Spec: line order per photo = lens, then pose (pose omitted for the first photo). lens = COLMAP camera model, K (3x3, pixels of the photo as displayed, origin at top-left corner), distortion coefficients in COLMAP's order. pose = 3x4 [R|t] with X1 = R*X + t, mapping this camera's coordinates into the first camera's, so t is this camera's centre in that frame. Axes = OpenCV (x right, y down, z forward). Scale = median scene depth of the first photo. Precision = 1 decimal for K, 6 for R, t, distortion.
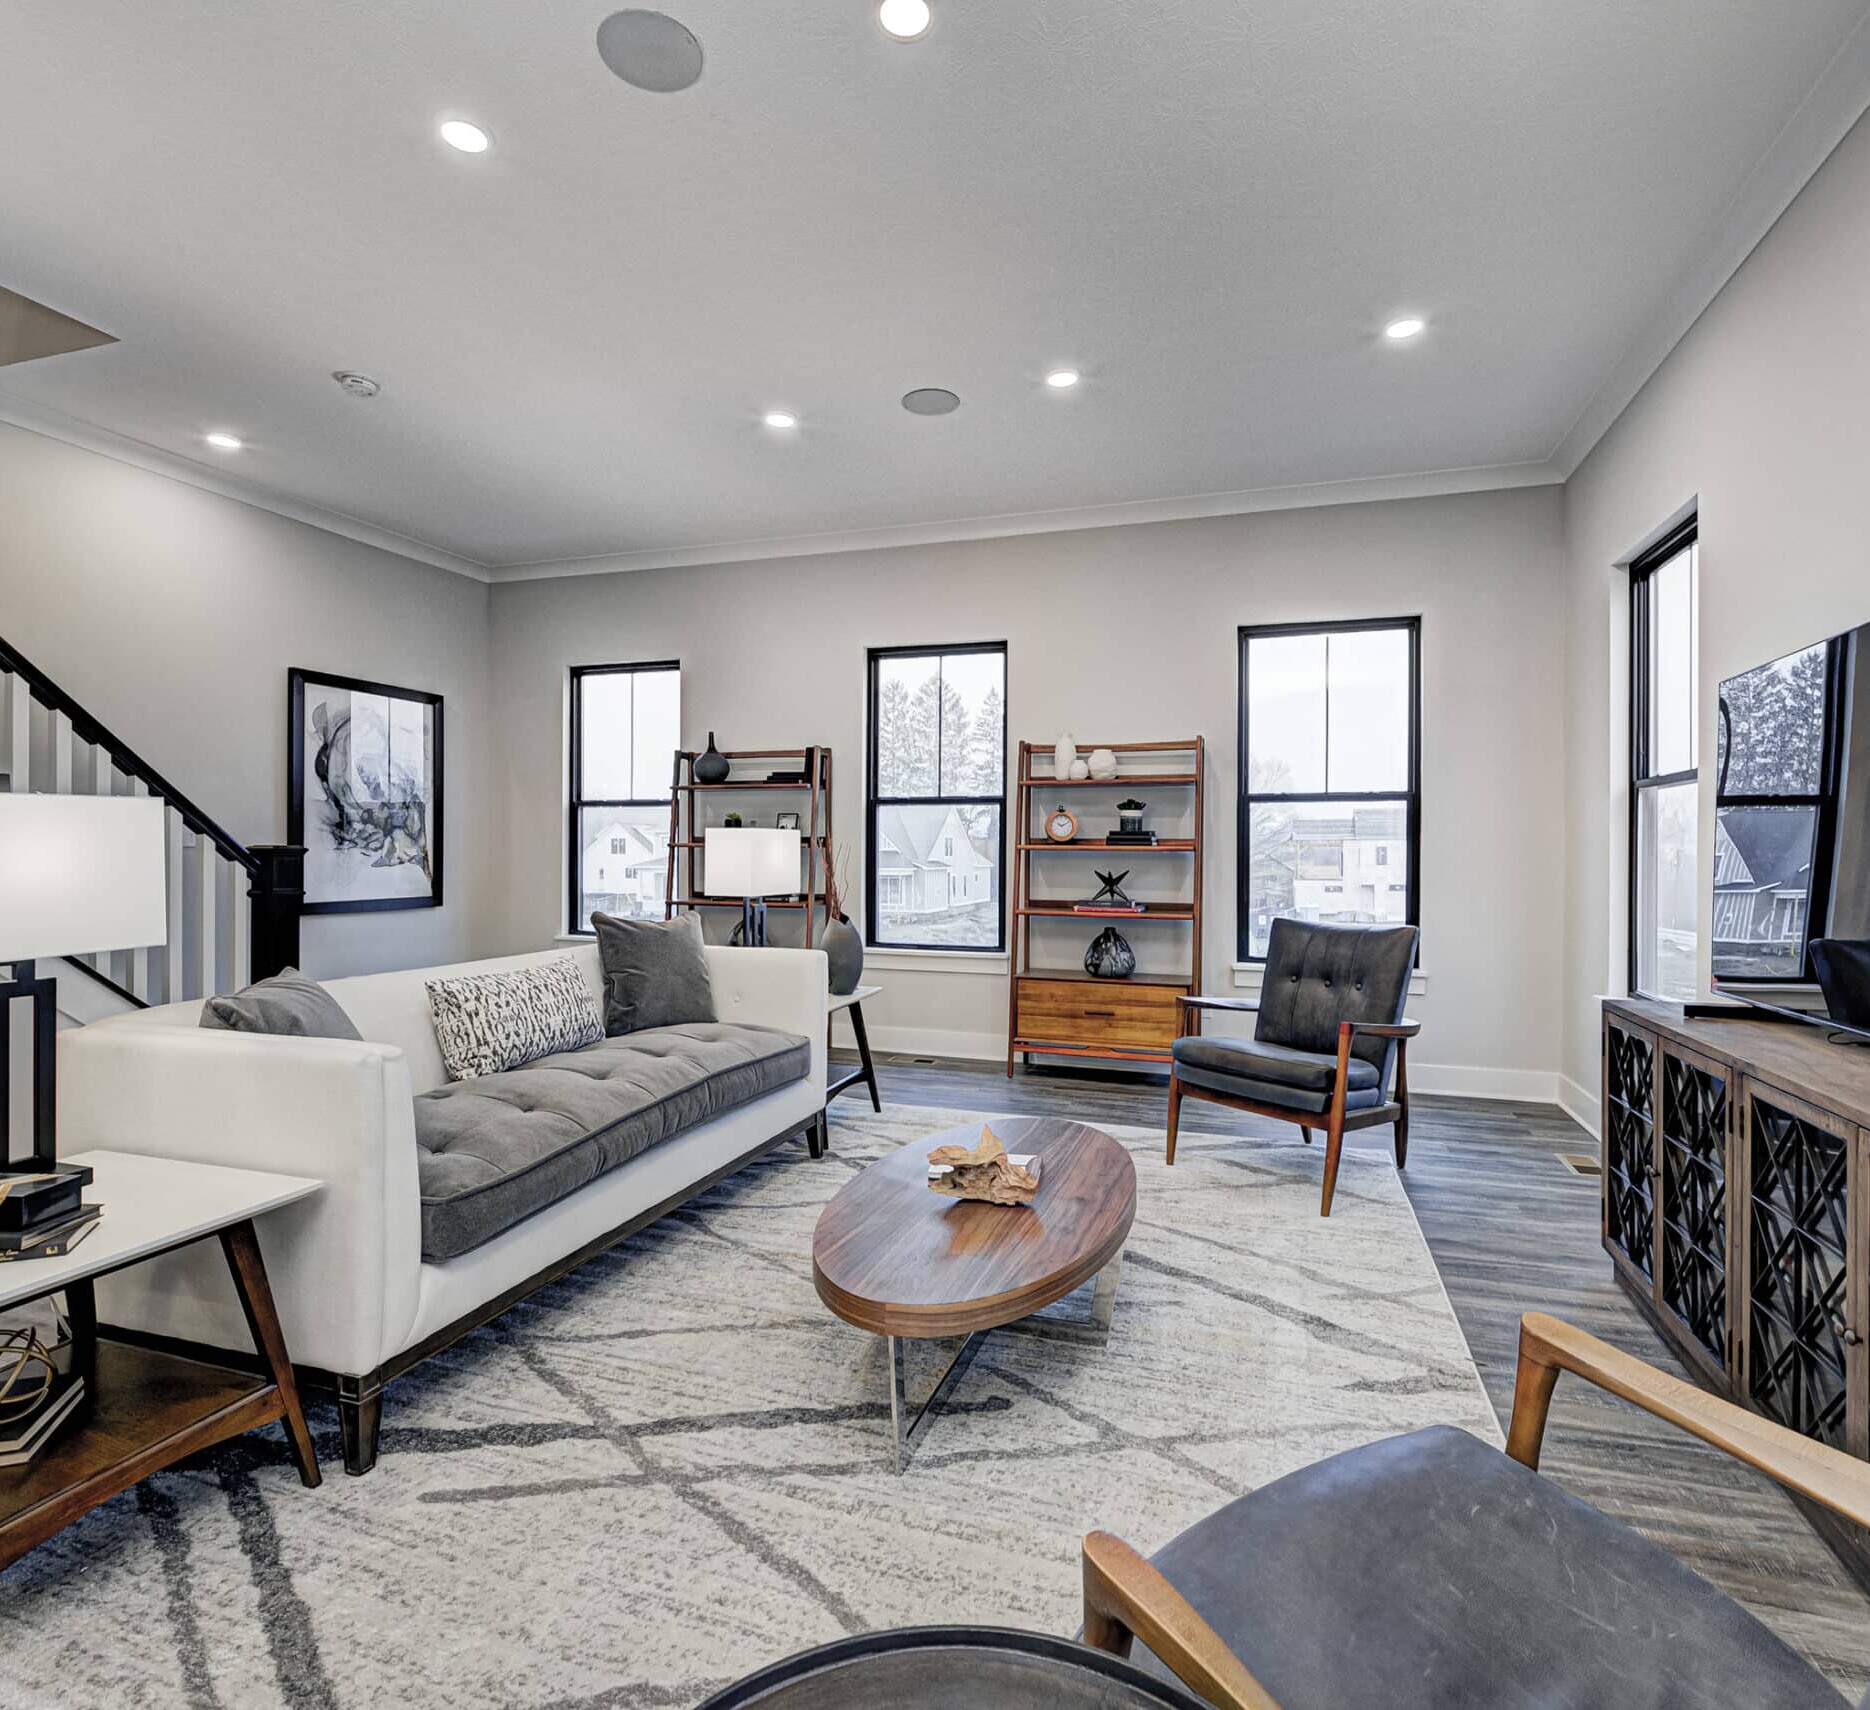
lens RADIAL K [[1001.7, 0, 938.7], [0, 1001.7, 854.4], [0, 0, 1]] dist [0.005884, -0.002360]
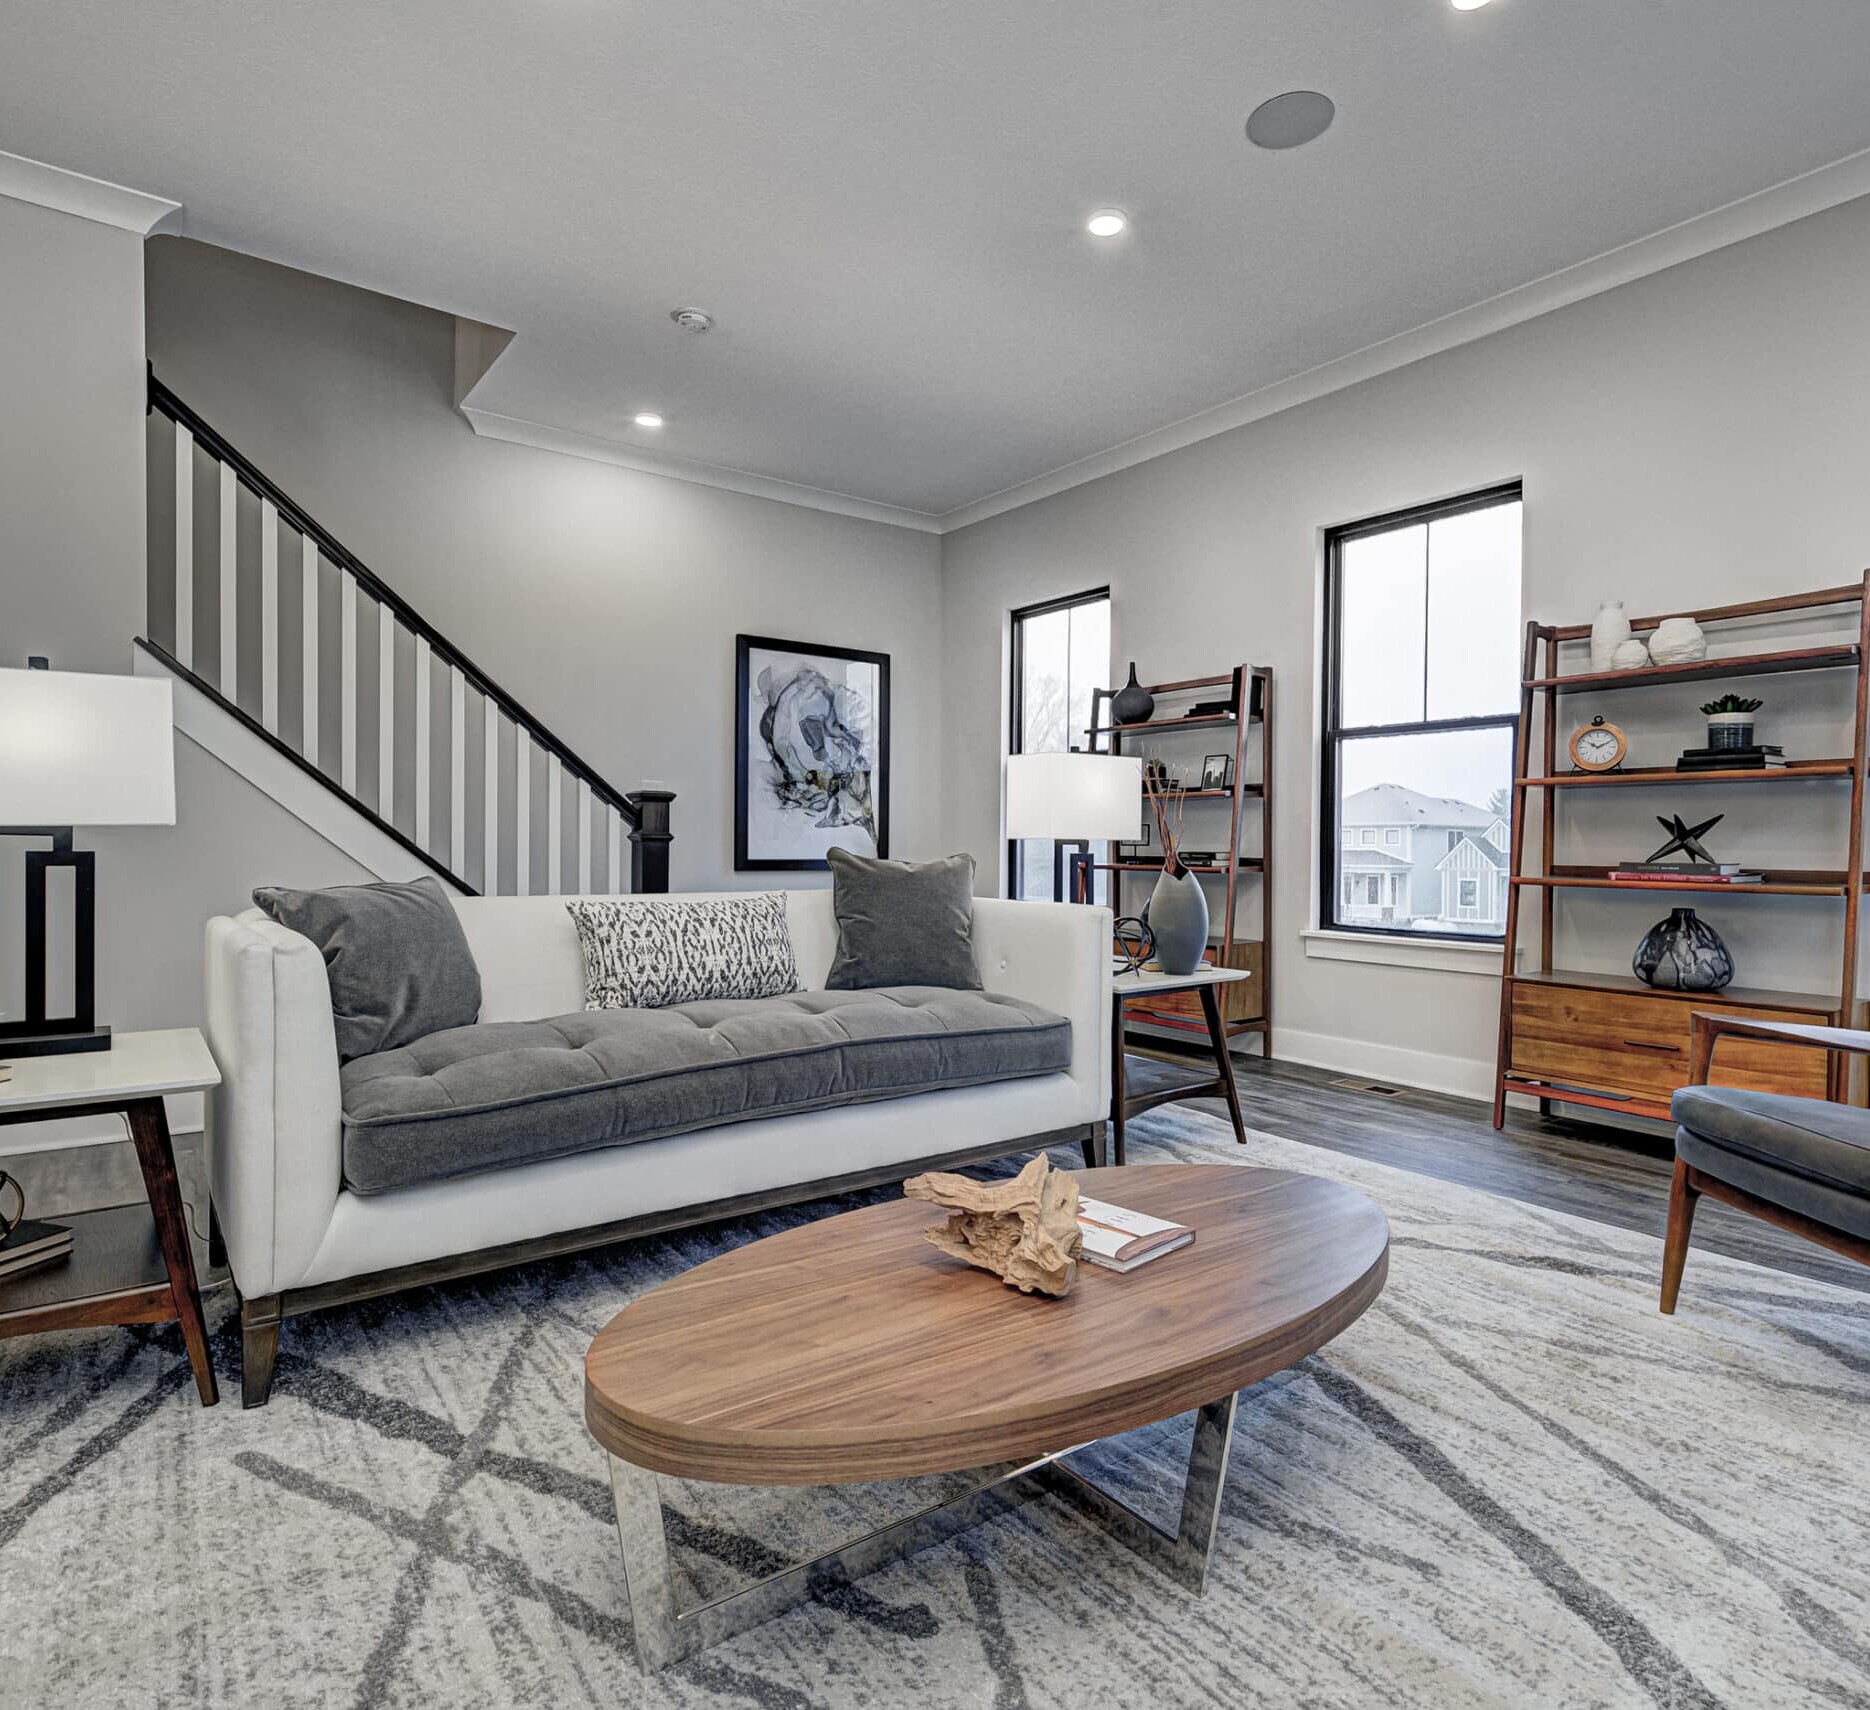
lens RADIAL K [[1078.6, 0, 922.8], [0, 1078.6, 851.6], [0, 0, 1]] dist [0.006222, -0.003088]
pose [[0.819288, 0.005549, -0.573356, 0.172264], [-0.005737, 0.999982, 0.001480, 0.041006], [0.573354, 0.002077, 0.819305, 0.200062]]
